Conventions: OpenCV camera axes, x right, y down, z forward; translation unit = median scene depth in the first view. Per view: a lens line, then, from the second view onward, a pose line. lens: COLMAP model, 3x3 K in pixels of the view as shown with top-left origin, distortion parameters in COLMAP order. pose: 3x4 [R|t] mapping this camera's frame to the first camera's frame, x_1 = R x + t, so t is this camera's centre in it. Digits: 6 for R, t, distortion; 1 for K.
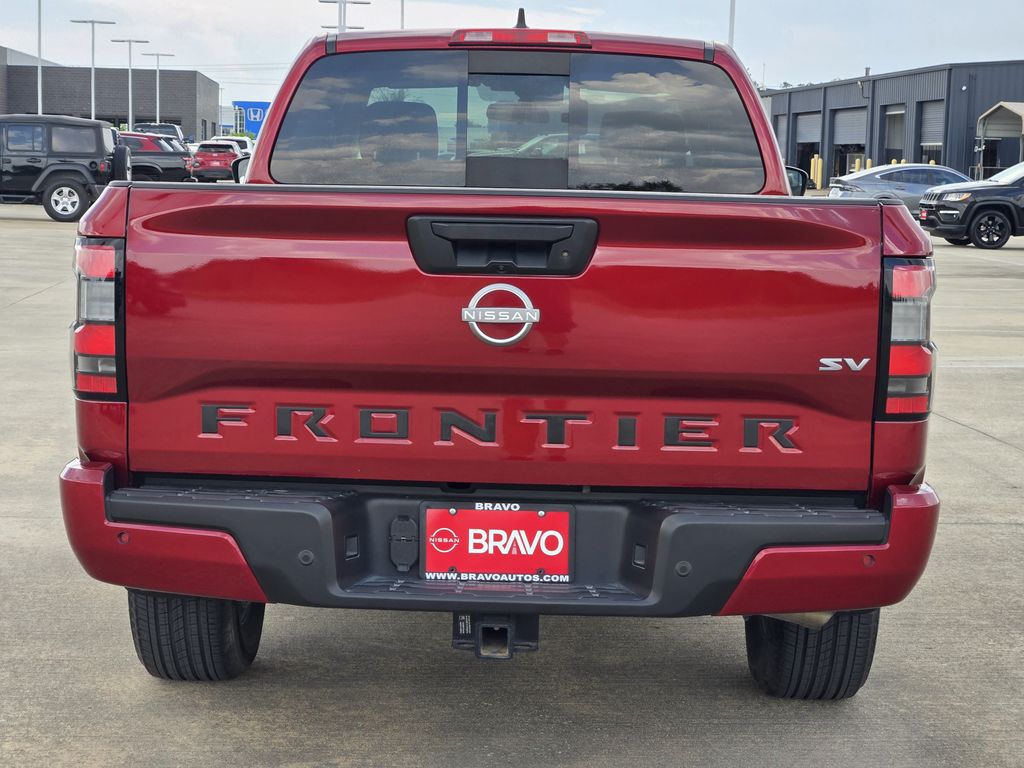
lens RADIAL K [[1998.2, 0, 512.0], [0, 1998.2, 384.0], [0, 0, 1]] dist [-0.480209, 4.274318]
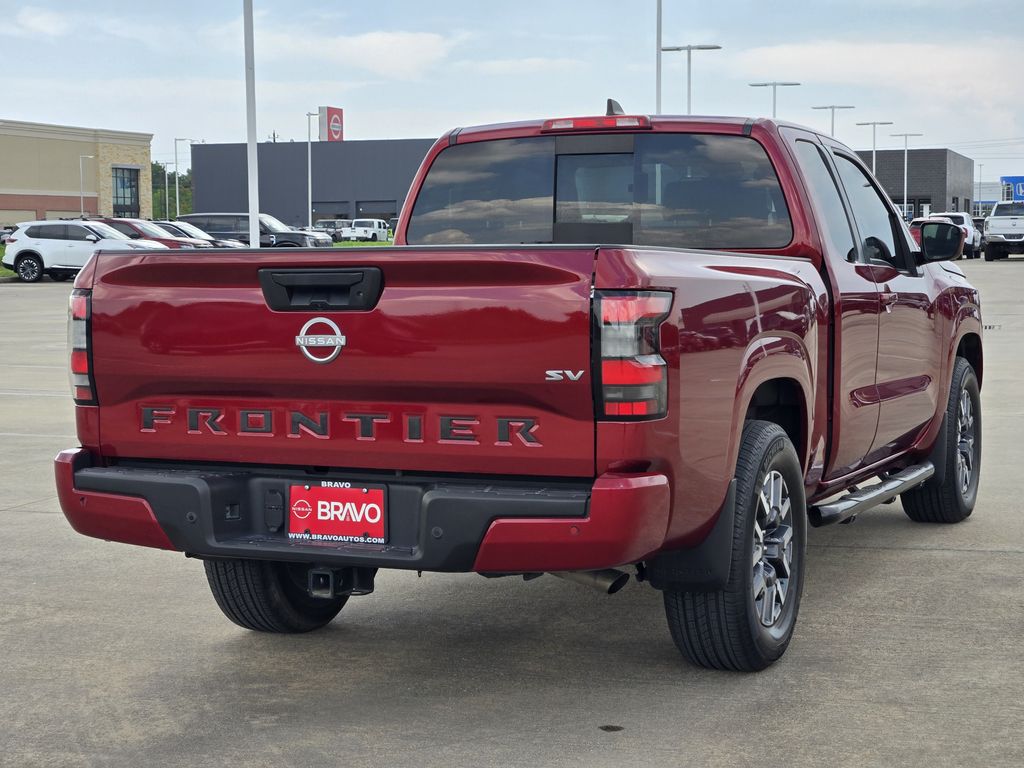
lens RADIAL K [[1998.2, 0, 512.0], [0, 1998.2, 384.0], [0, 0, 1]] dist [-0.480209, 4.274318]
pose [[0.924086, -0.004266, -0.382162, 0.610771], [-0.011122, 0.999214, -0.038048, 0.043401], [0.382024, 0.039410, 0.923312, -0.187795]]
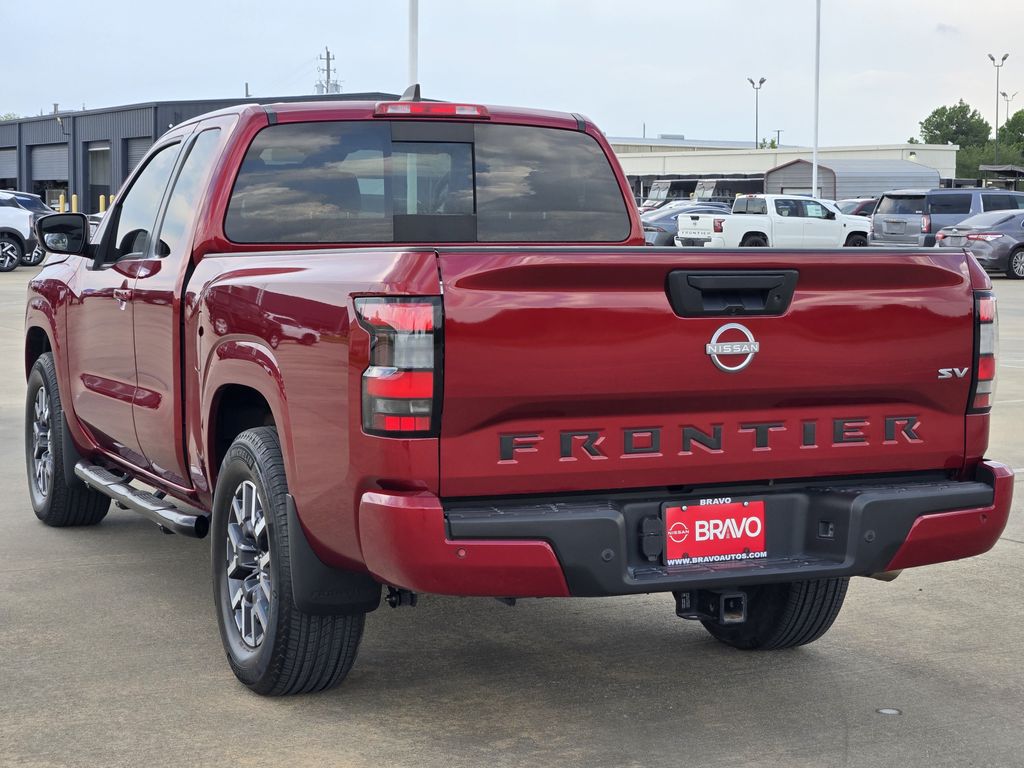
lens RADIAL K [[1998.2, 0, 512.0], [0, 1998.2, 384.0], [0, 0, 1]] dist [-0.480209, 4.274318]
pose [[0.902110, -0.053274, 0.428205, -0.650996], [0.060111, 0.998189, -0.002449, -0.016628], [-0.427299, 0.027949, 0.903679, -0.072318]]
